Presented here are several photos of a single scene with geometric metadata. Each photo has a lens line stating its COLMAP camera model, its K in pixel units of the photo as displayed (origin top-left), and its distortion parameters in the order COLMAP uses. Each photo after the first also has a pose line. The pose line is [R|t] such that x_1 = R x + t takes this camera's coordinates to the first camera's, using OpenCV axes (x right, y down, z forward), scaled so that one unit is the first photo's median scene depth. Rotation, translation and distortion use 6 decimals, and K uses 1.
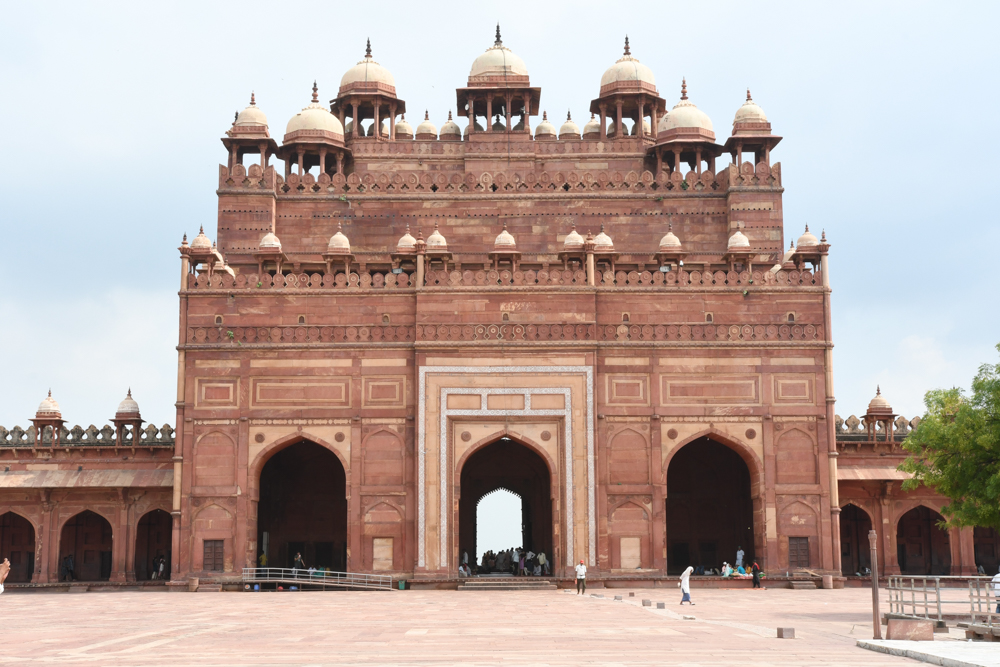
lens RADIAL K [[1471.9, 0, 499.2], [0, 1471.9, 336.4], [0, 0, 1]] dist [0.130067, 0.000000]
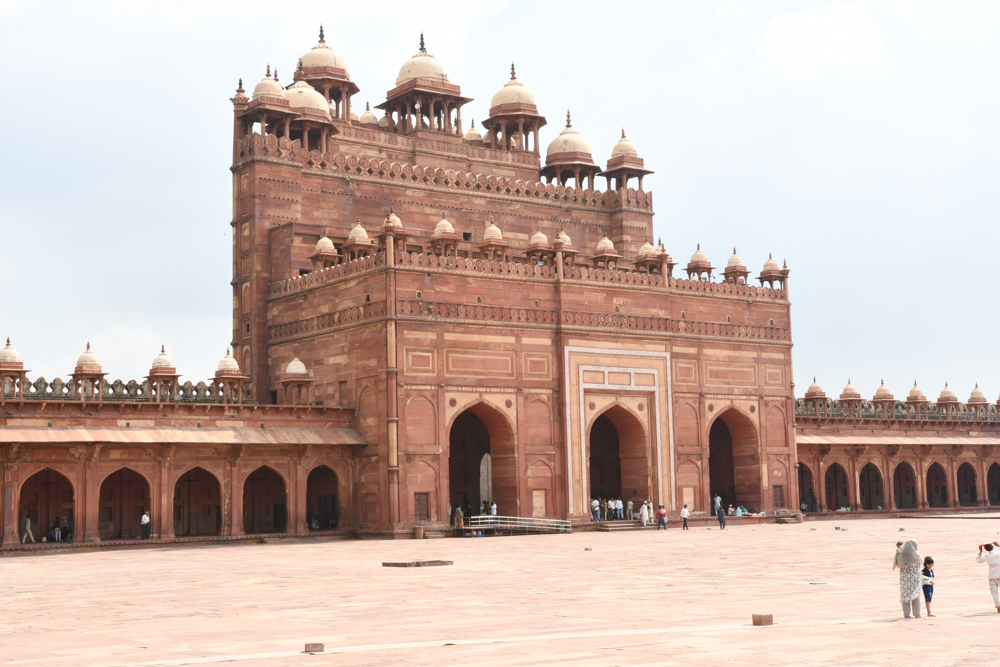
lens RADIAL K [[1471.9, 0, 501.9], [0, 1471.9, 330.8], [0, 0, 1]] dist [0.130067, 0.000000]
pose [[0.790299, 0.054385, 0.610303, -0.813703], [-0.070966, 0.997474, 0.003011, 0.007905], [-0.608598, -0.045690, 0.792162, 0.086779]]
